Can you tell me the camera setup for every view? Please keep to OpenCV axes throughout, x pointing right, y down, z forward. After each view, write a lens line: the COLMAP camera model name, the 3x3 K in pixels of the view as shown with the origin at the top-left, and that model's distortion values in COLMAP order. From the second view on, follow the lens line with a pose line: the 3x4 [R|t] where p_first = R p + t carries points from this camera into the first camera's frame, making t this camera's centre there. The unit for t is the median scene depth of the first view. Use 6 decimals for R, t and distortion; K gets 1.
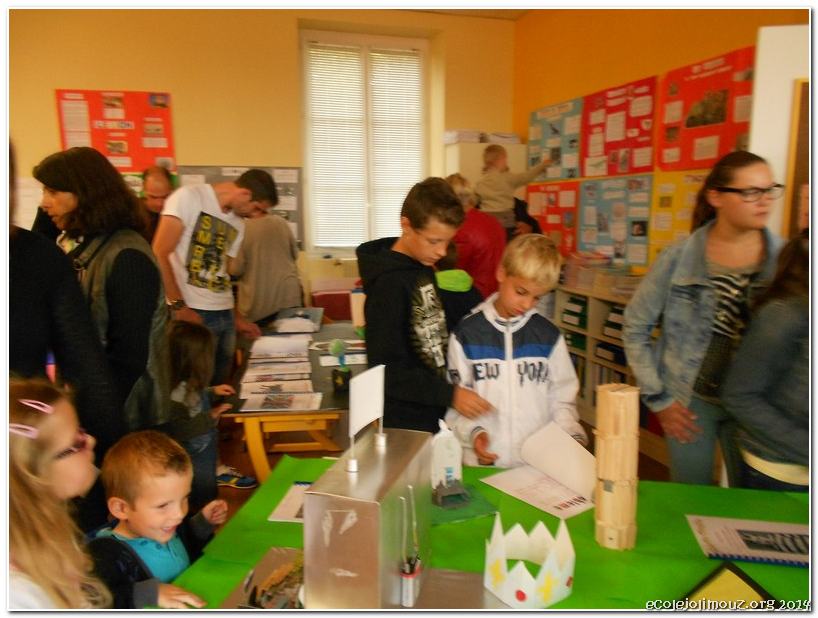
lens RADIAL K [[621.5, 0, 409.0], [0, 621.5, 309.0], [0, 0, 1]] dist [0.000016, 0.000278]
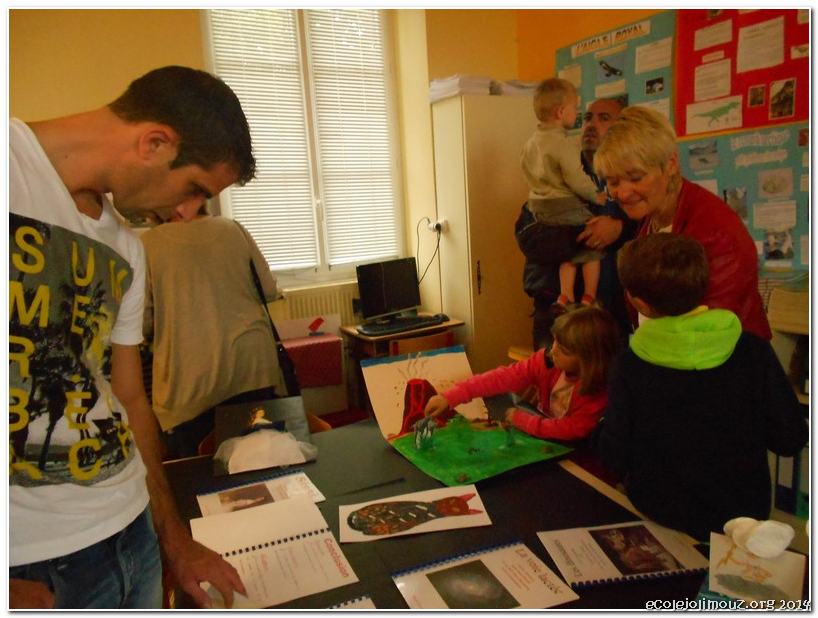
lens RADIAL K [[614.9, 0, 409.9], [0, 614.9, 319.2], [0, 0, 1]] dist [-0.002152, -0.002247]
pose [[0.974799, -0.088915, 0.204598, -0.145674], [0.087107, 0.996039, 0.017846, -0.064715], [-0.205375, 0.000426, 0.978683, 0.471006]]
